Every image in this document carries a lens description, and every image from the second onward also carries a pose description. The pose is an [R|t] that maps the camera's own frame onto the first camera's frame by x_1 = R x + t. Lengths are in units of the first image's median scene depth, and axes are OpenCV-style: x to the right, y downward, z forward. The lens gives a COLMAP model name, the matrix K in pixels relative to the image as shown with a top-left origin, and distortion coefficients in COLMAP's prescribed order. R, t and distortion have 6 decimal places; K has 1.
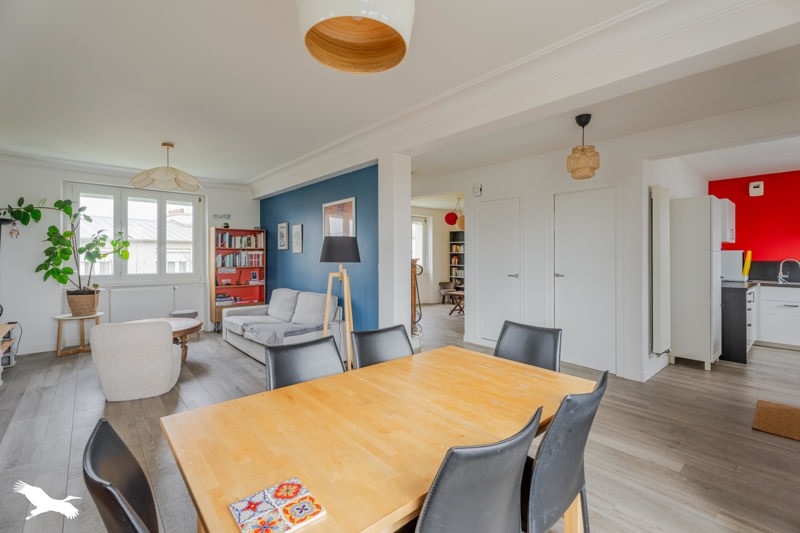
lens RADIAL K [[357.5, 0, 404.0], [0, 357.5, 254.1], [0, 0, 1]] dist [-0.000095, 0.000237]
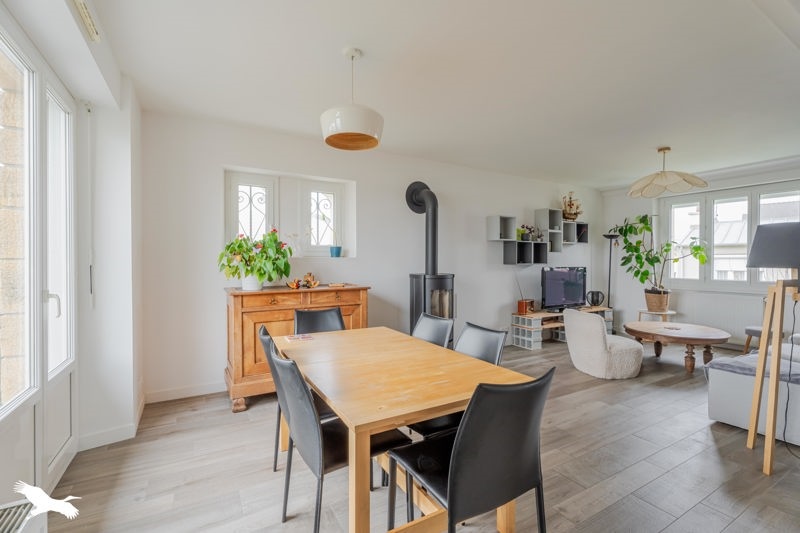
lens RADIAL K [[357.5, 0, 400.0], [0, 357.5, 267.3], [0, 0, 1]] dist [-0.000095, 0.000237]
pose [[-0.196941, 0.012462, -0.980336, 0.398284], [0.002717, 0.999922, 0.012165, 0.010019], [0.980412, -0.000268, -0.196959, 0.393796]]
